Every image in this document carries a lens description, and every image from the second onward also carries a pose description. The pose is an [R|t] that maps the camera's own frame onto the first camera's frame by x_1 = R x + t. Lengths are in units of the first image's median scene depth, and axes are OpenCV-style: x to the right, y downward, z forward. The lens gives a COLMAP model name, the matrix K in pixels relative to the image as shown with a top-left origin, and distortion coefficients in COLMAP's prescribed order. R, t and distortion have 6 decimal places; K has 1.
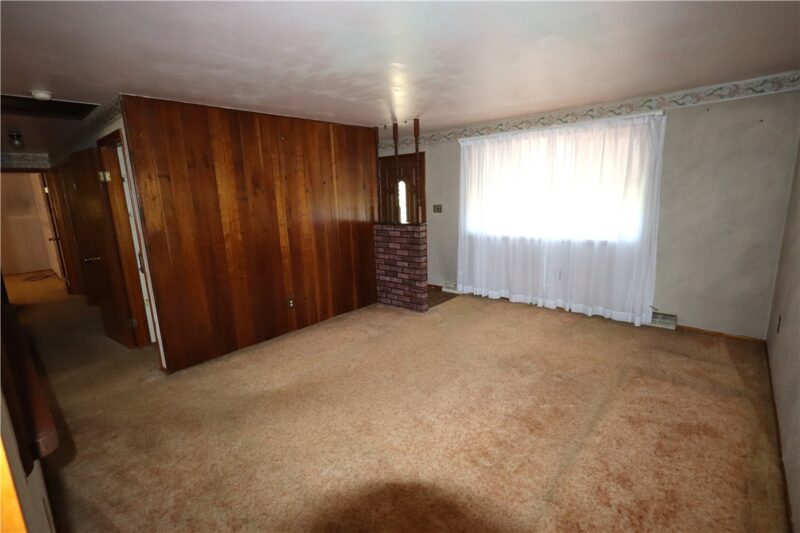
lens RADIAL K [[370.9, 0, 399.4], [0, 370.9, 267.0], [0, 0, 1]] dist [-0.001252, -0.000089]
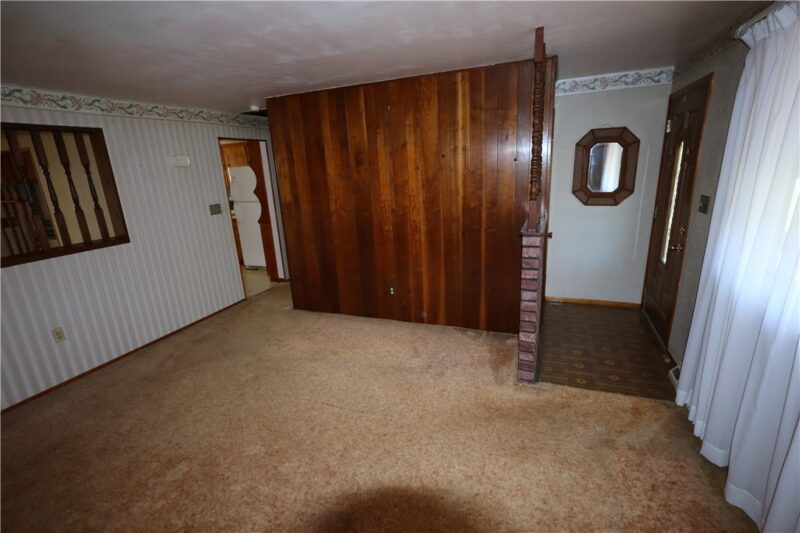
lens RADIAL K [[370.9, 0, 399.4], [0, 370.9, 267.0], [0, 0, 1]] dist [-0.001252, -0.000089]
pose [[0.340249, 0.267828, -0.901387, 0.523269], [-0.149662, 0.961786, 0.229281, -0.171798], [0.928349, 0.056891, 0.367330, 0.655749]]
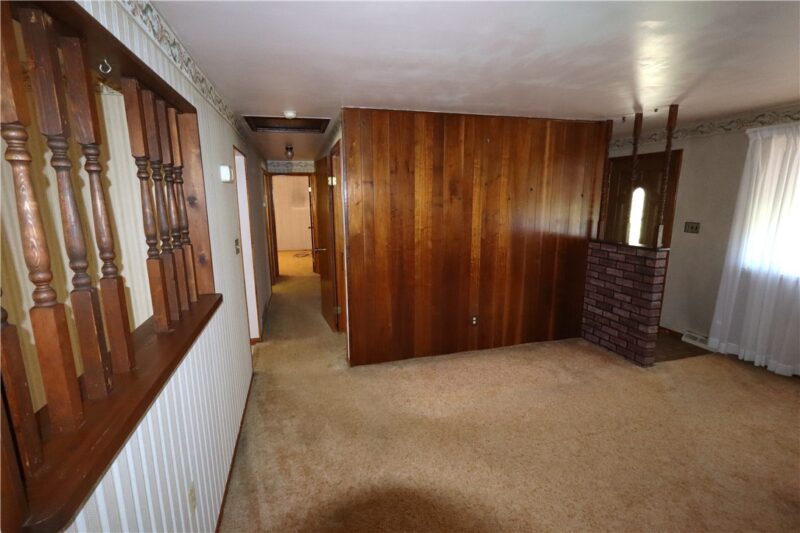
lens RADIAL K [[370.9, 0, 399.4], [0, 370.9, 267.0], [0, 0, 1]] dist [-0.001252, -0.000089]
pose [[0.841735, 0.131343, -0.523672, 0.014648], [-0.131991, 0.990586, 0.036293, -0.040868], [0.523509, 0.038571, 0.851147, 0.116325]]
